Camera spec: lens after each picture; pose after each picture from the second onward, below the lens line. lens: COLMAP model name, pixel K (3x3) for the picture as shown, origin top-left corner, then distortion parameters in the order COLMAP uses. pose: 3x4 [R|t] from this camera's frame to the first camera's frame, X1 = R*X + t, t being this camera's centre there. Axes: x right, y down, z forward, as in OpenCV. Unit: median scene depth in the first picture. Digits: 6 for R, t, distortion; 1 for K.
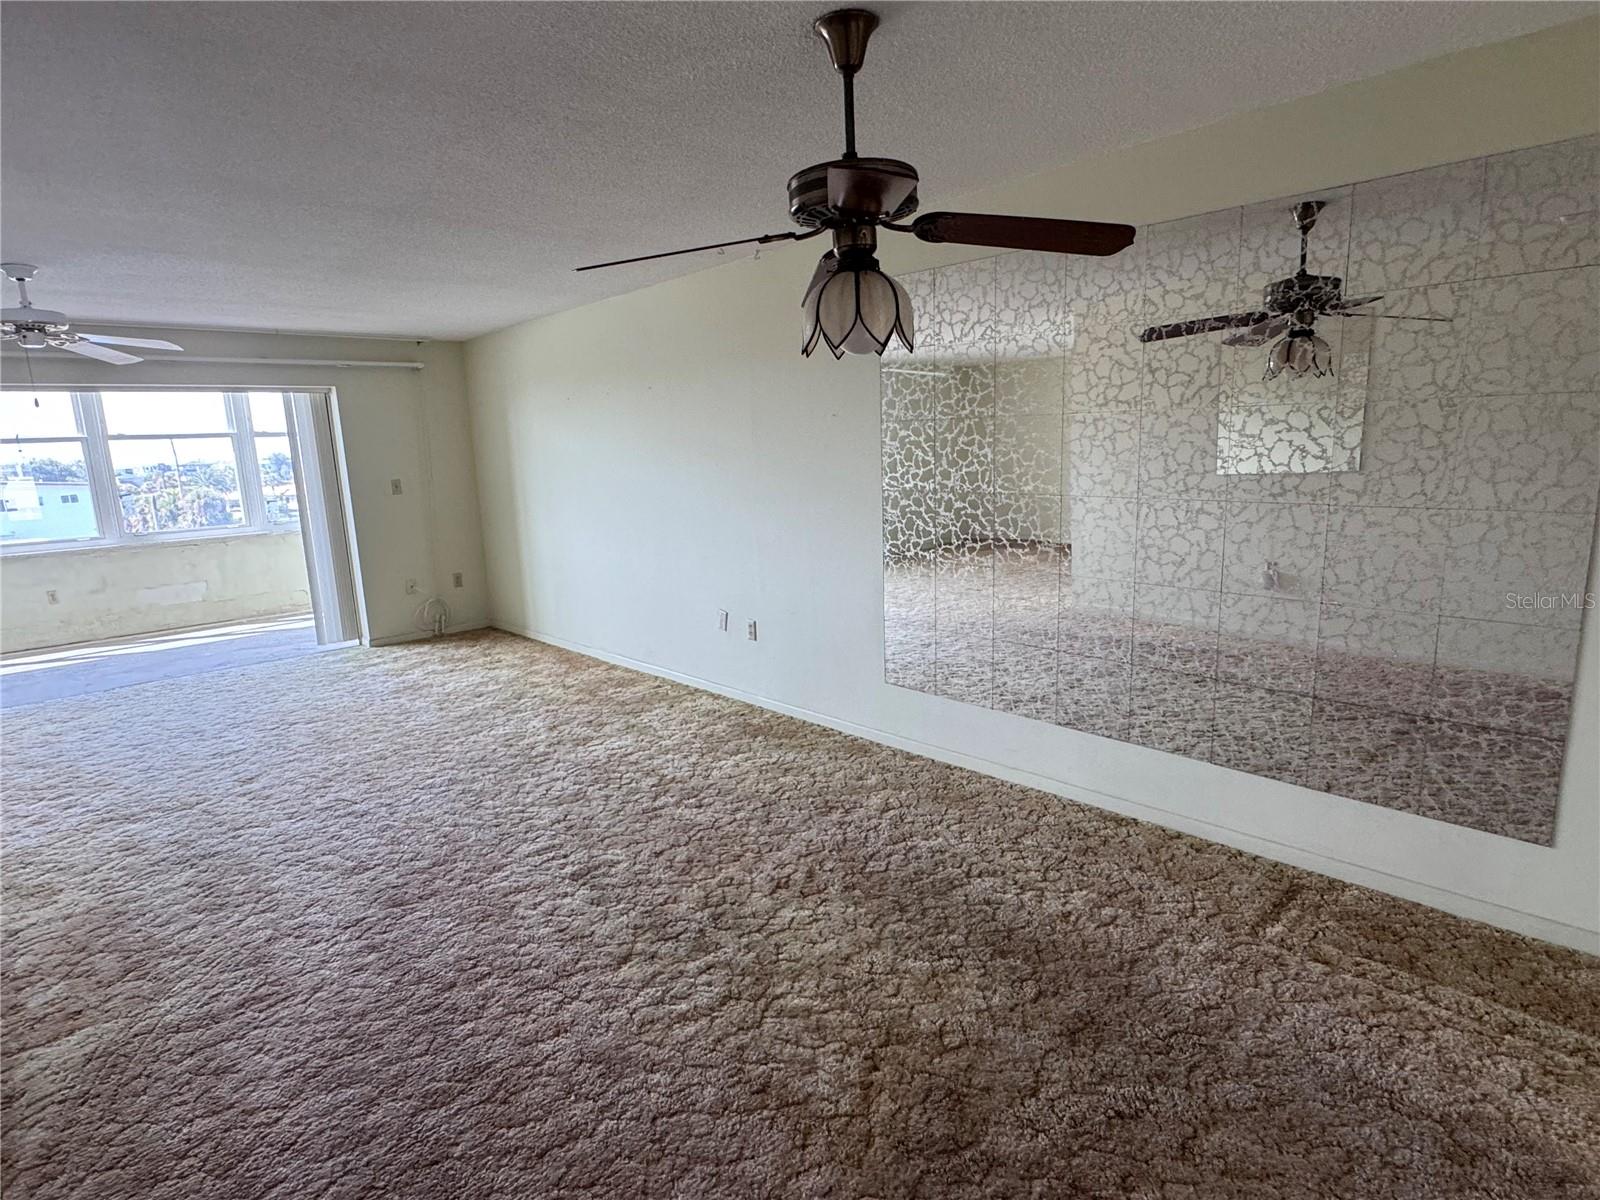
lens RADIAL K [[871.8, 0, 800.0], [0, 871.8, 600.0], [0, 0, 1]] dist [0.001370, 0.000554]
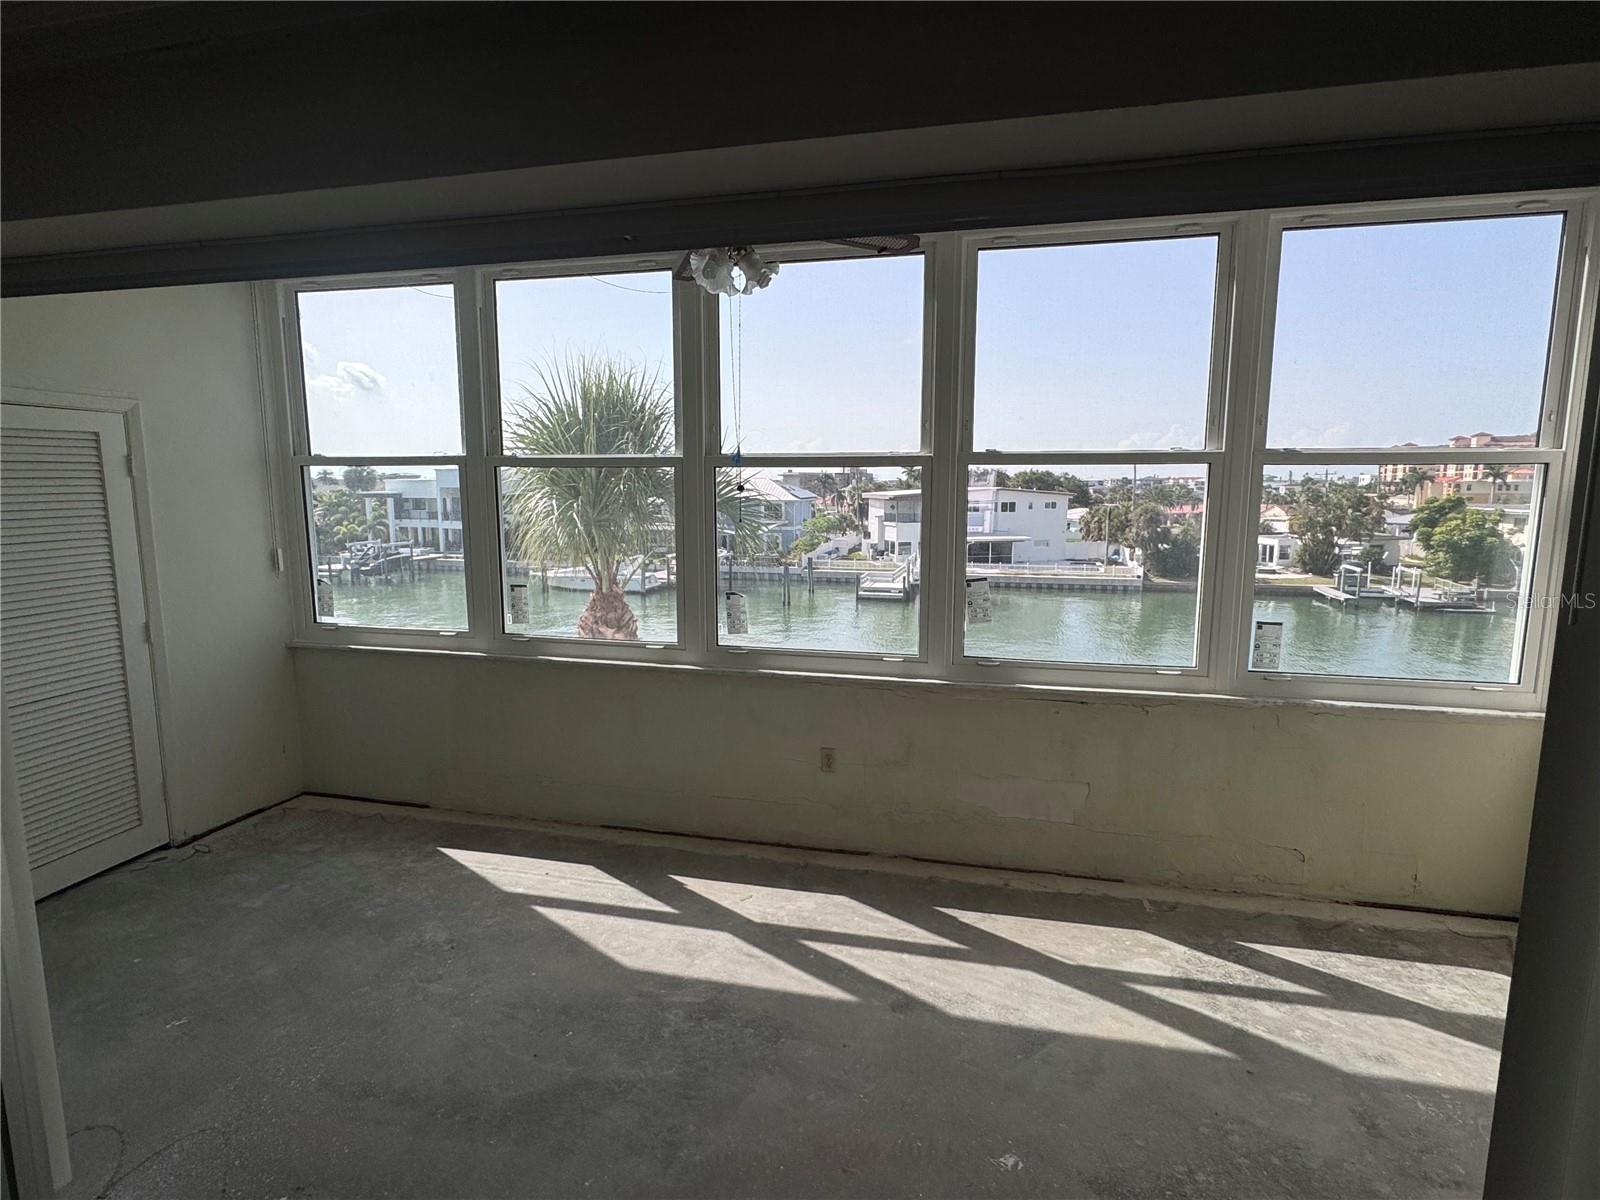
lens RADIAL K [[840.6, 0, 800.0], [0, 840.6, 600.0], [0, 0, 1]] dist [-0.004281, -0.000831]
pose [[0.545488, 0.157526, -0.823182, -0.768612], [-0.170661, 0.982477, 0.074920, -0.219577], [0.820559, 0.099617, 0.562813, 1.140572]]
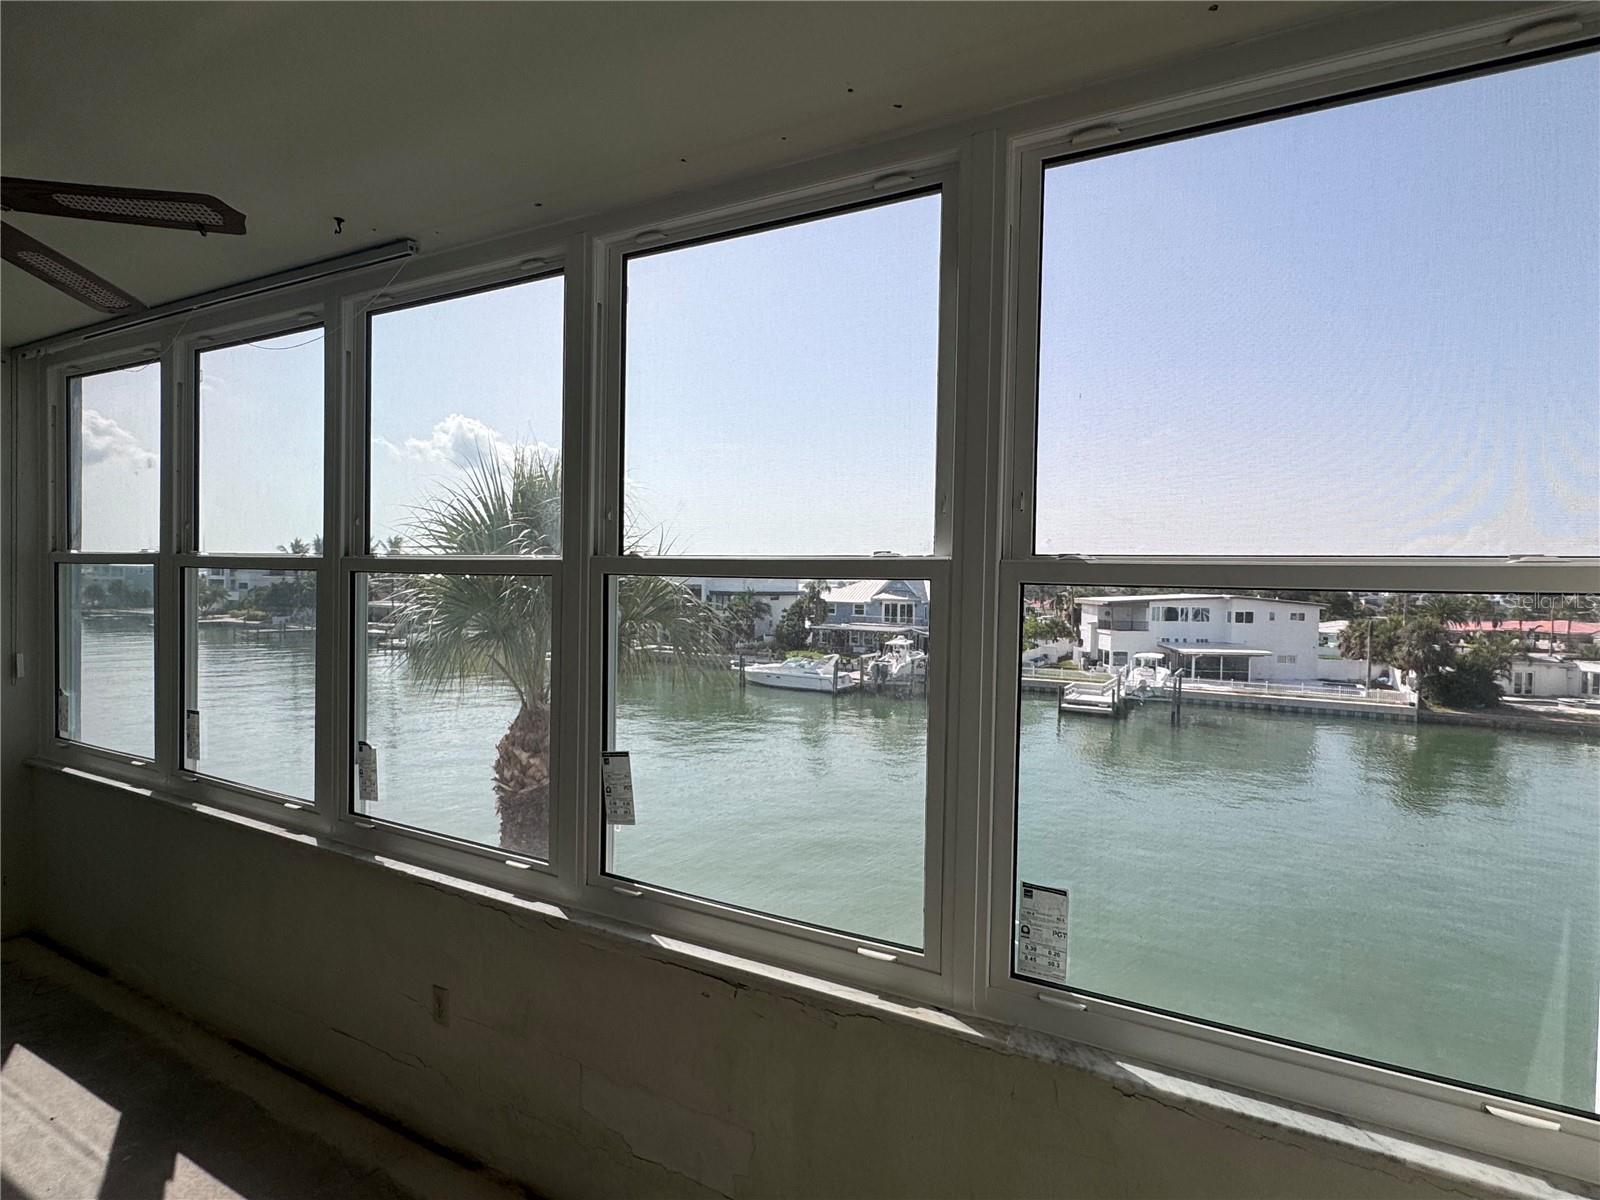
lens RADIAL K [[840.6, 0, 800.0], [0, 840.6, 600.0], [0, 0, 1]] dist [-0.004281, -0.000831]
pose [[0.304415, 0.069567, -0.949996, -0.830322], [-0.199155, 0.979936, 0.007942, -0.330622], [0.931487, 0.186778, 0.312162, 1.678400]]
